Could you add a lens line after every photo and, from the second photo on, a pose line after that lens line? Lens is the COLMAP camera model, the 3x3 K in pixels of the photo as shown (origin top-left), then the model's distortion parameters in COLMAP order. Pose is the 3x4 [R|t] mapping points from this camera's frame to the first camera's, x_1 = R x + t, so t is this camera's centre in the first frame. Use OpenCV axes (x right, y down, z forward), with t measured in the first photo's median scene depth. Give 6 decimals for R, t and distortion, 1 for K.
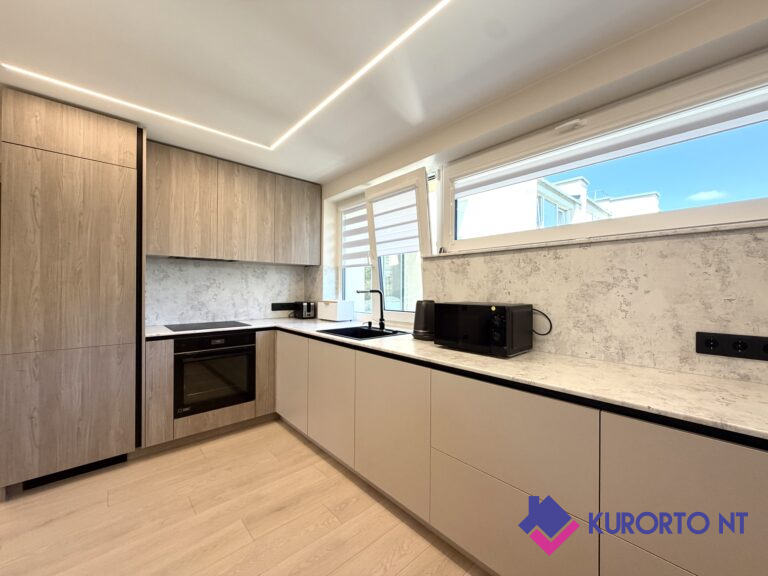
lens RADIAL K [[311.7, 0, 384.3], [0, 311.7, 287.8], [0, 0, 1]] dist [-0.004087, 0.000002]
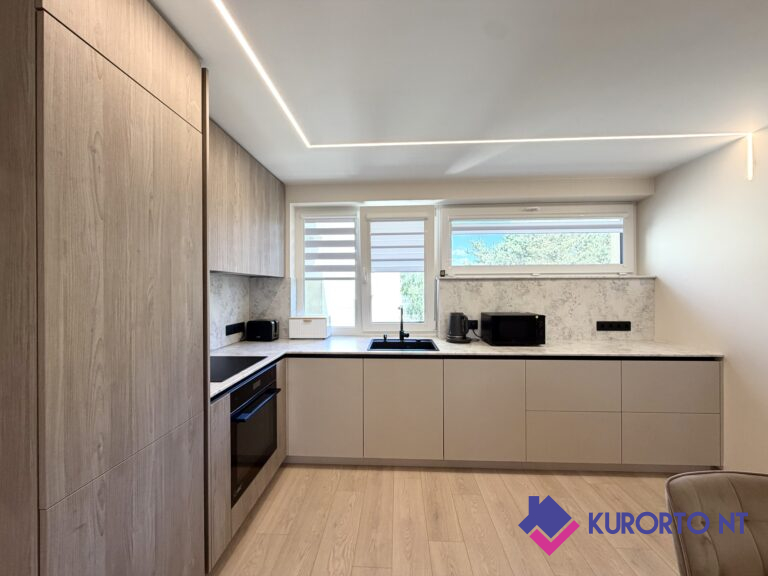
lens RADIAL K [[311.7, 0, 384.4], [0, 311.7, 287.3], [0, 0, 1]] dist [-0.004087, 0.000002]
pose [[0.700491, -0.006648, 0.713630, -1.093262], [0.004539, 0.999978, 0.004860, -0.081060], [-0.713647, -0.000165, 0.700506, 0.329408]]
